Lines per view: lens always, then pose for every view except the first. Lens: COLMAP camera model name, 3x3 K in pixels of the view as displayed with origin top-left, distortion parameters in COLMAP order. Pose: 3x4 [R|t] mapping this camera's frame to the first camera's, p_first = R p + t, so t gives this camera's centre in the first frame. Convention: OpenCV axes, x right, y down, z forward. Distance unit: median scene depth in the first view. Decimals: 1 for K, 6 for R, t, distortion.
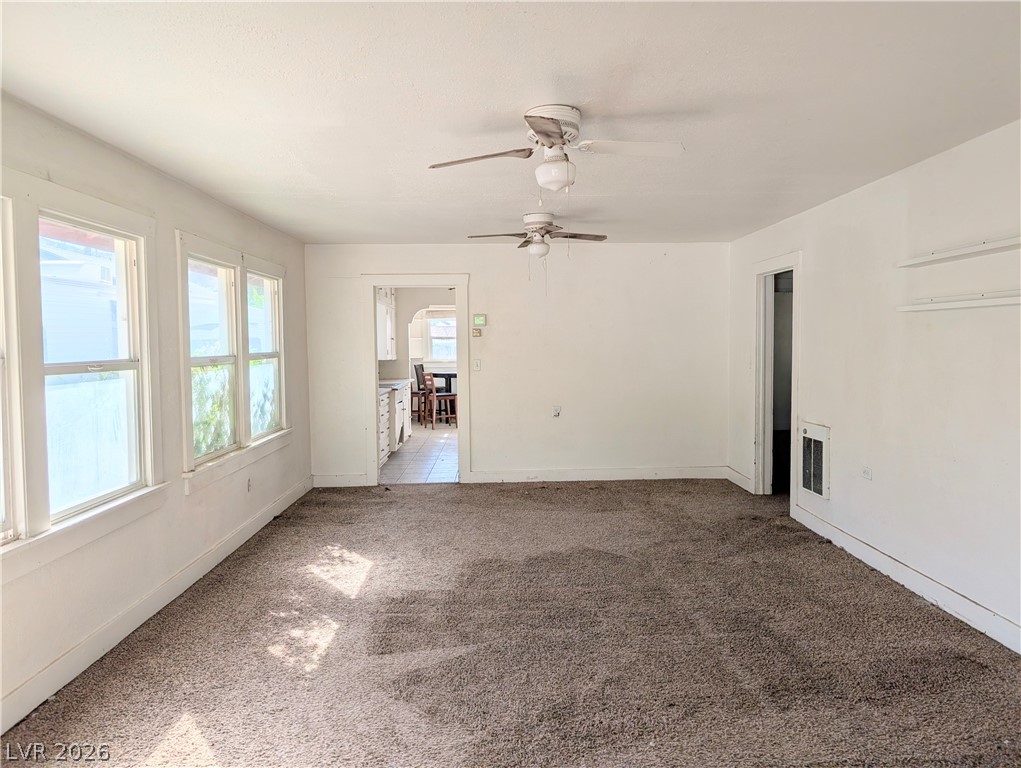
lens RADIAL K [[737.2, 0, 515.5], [0, 737.2, 380.9], [0, 0, 1]] dist [-0.006012, -0.000506]
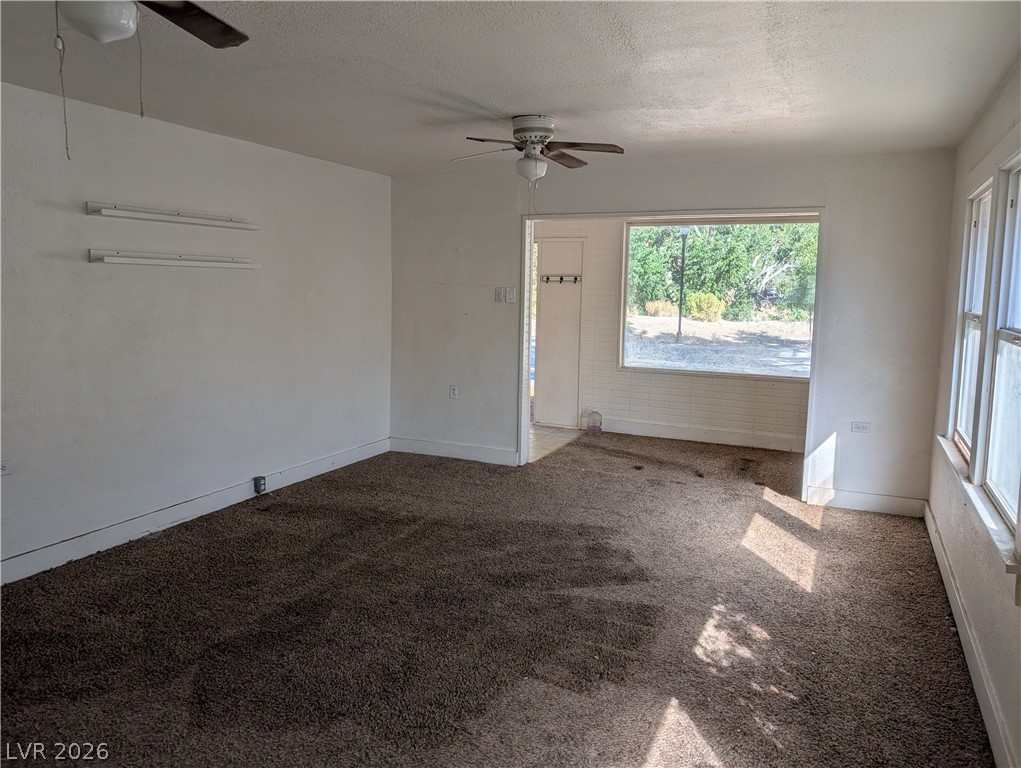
lens RADIAL K [[737.2, 0, 514.0], [0, 737.2, 382.8], [0, 0, 1]] dist [-0.006012, -0.000506]
pose [[-0.898508, -0.061463, 0.434633, -0.408828], [0.018425, 0.983995, 0.177239, -0.109834], [-0.438571, 0.167259, -0.882995, 1.809504]]
